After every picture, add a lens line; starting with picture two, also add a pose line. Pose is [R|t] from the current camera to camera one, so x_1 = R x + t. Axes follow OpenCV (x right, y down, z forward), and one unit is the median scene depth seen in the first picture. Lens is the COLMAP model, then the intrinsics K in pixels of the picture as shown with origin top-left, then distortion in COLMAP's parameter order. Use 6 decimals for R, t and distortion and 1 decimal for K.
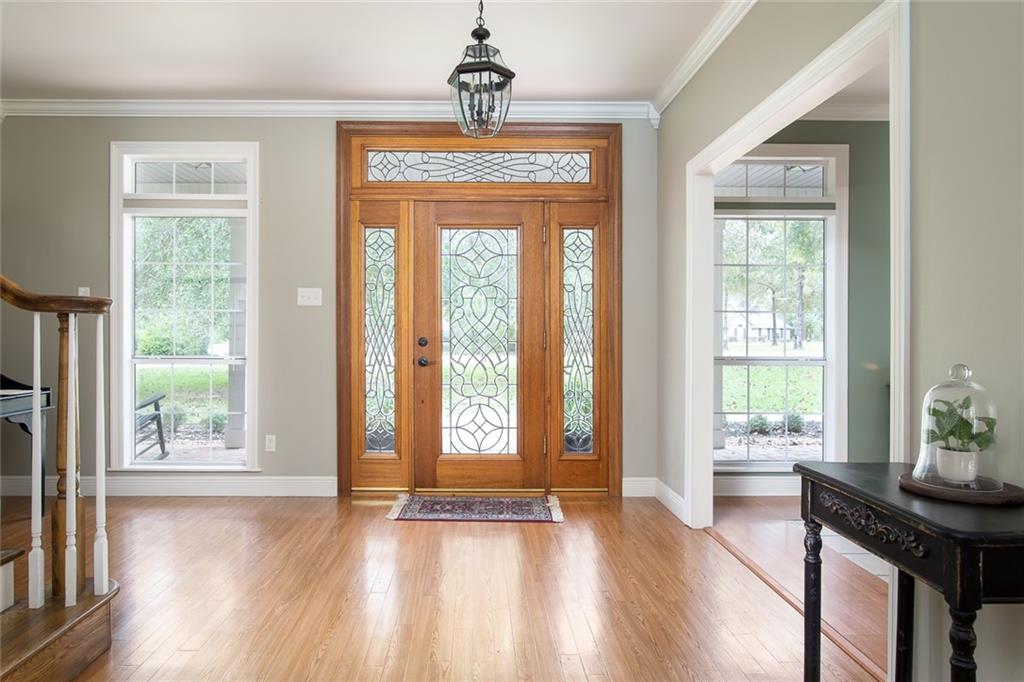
lens RADIAL K [[637.1, 0, 513.0], [0, 637.1, 361.3], [0, 0, 1]] dist [-0.002776, -0.000943]
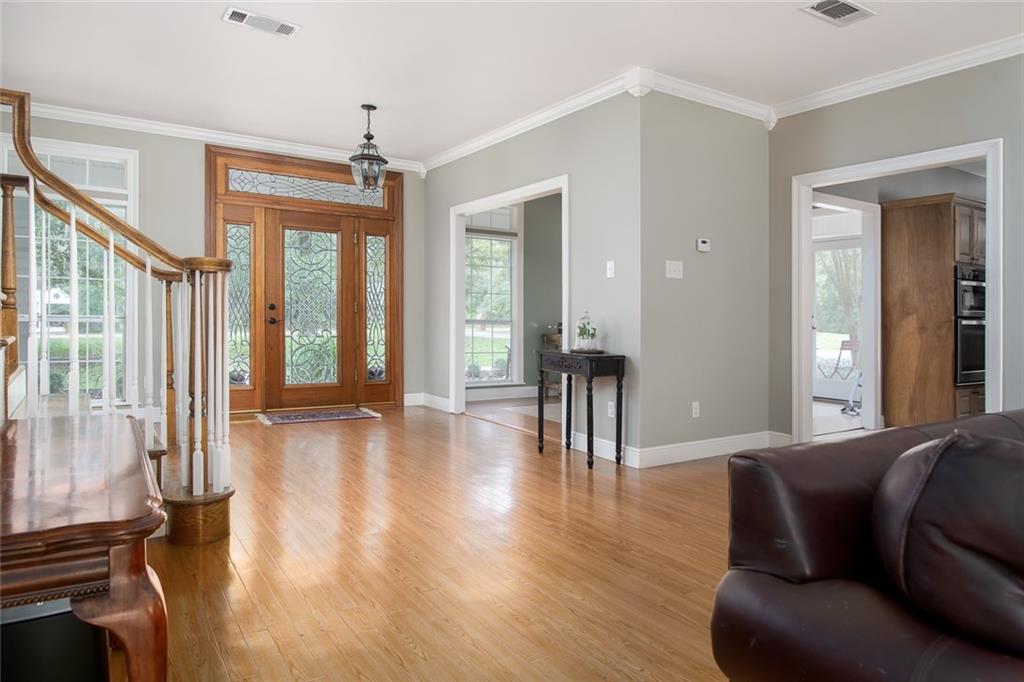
lens RADIAL K [[637.1, 0, 513.0], [0, 637.1, 361.3], [0, 0, 1]] dist [-0.002776, -0.000943]
pose [[0.855424, -0.024955, 0.517327, -0.426888], [0.008410, 0.999376, 0.034302, 0.047977], [-0.517860, -0.024992, 0.855100, -0.518781]]
